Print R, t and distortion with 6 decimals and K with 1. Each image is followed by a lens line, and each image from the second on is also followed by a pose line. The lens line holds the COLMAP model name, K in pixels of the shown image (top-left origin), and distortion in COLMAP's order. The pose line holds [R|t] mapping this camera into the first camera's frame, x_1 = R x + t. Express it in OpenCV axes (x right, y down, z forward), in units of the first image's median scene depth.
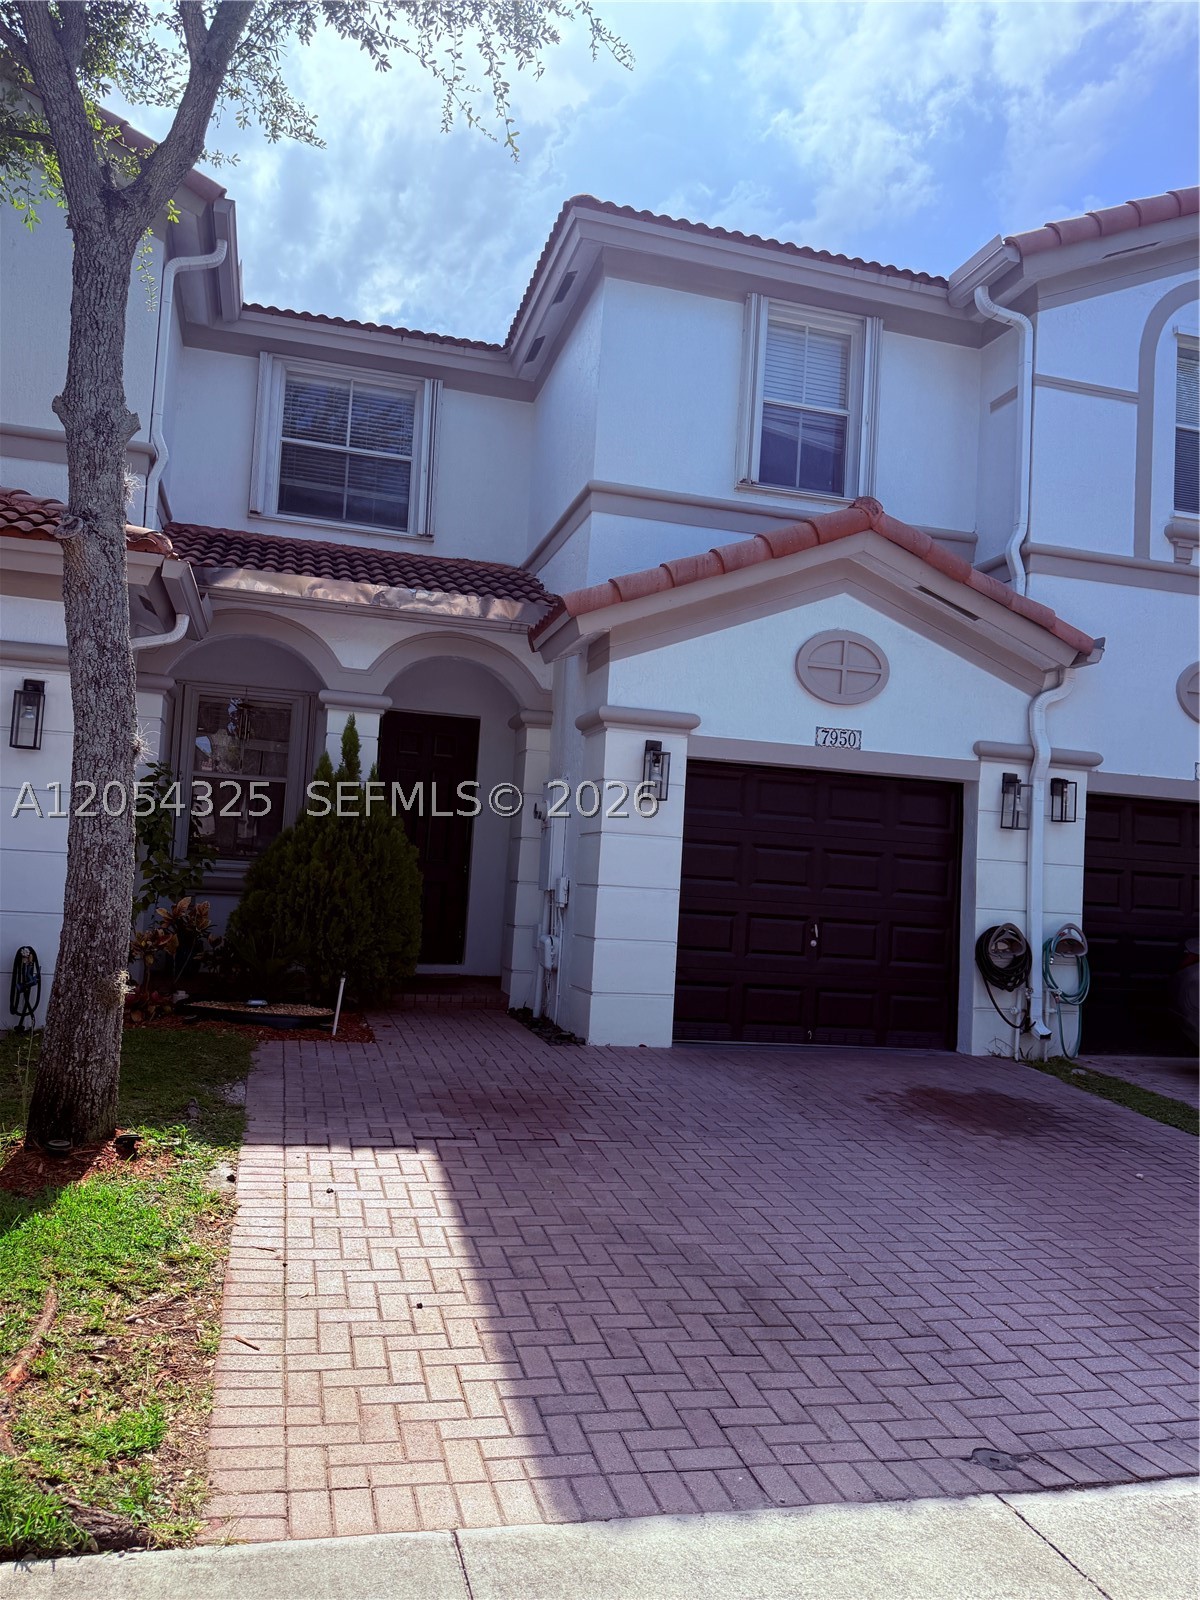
lens RADIAL K [[1148.3, 0, 600.0], [0, 1148.3, 800.0], [0, 0, 1]] dist [0.017848, -0.006856]
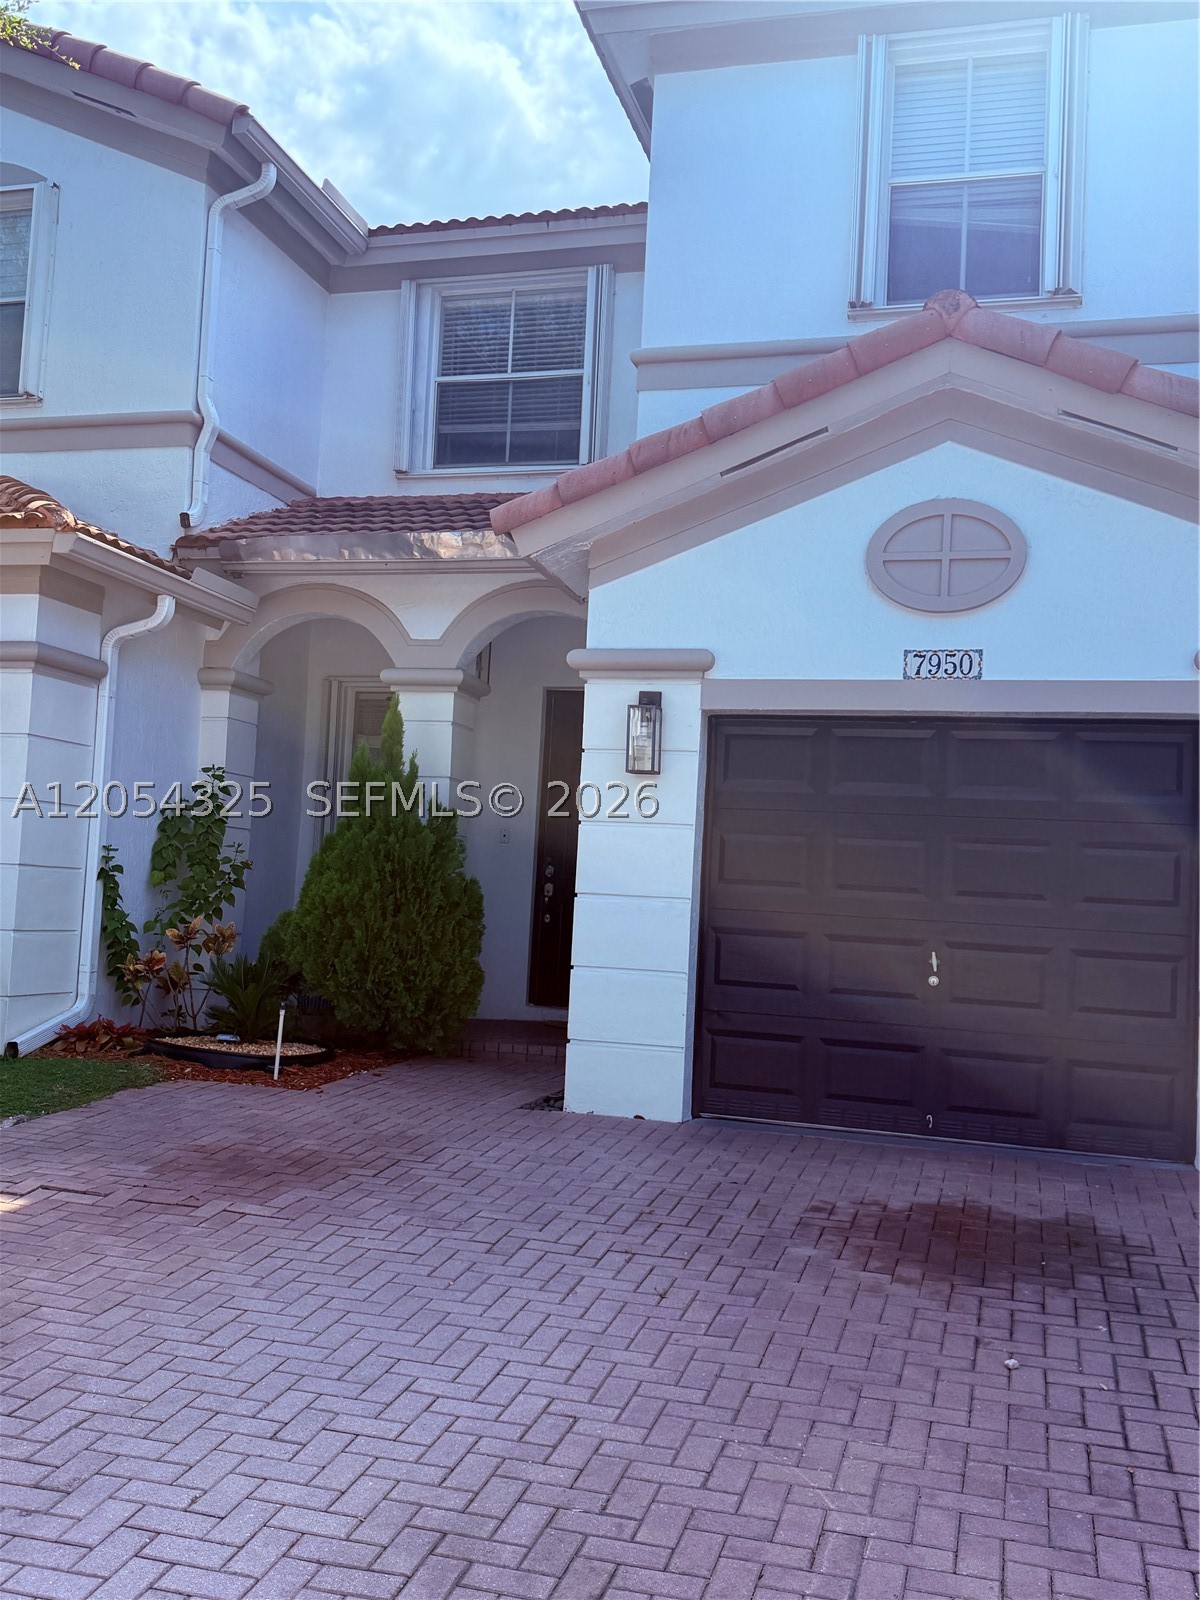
lens RADIAL K [[1459.8, 0, 600.0], [0, 1459.8, 800.0], [0, 0, 1]] dist [0.084994, -0.168759]
pose [[0.867071, -0.049127, -0.495756, 0.449220], [0.035038, 0.998675, -0.037685, 0.047799], [0.496950, 0.015305, 0.867644, 0.182275]]
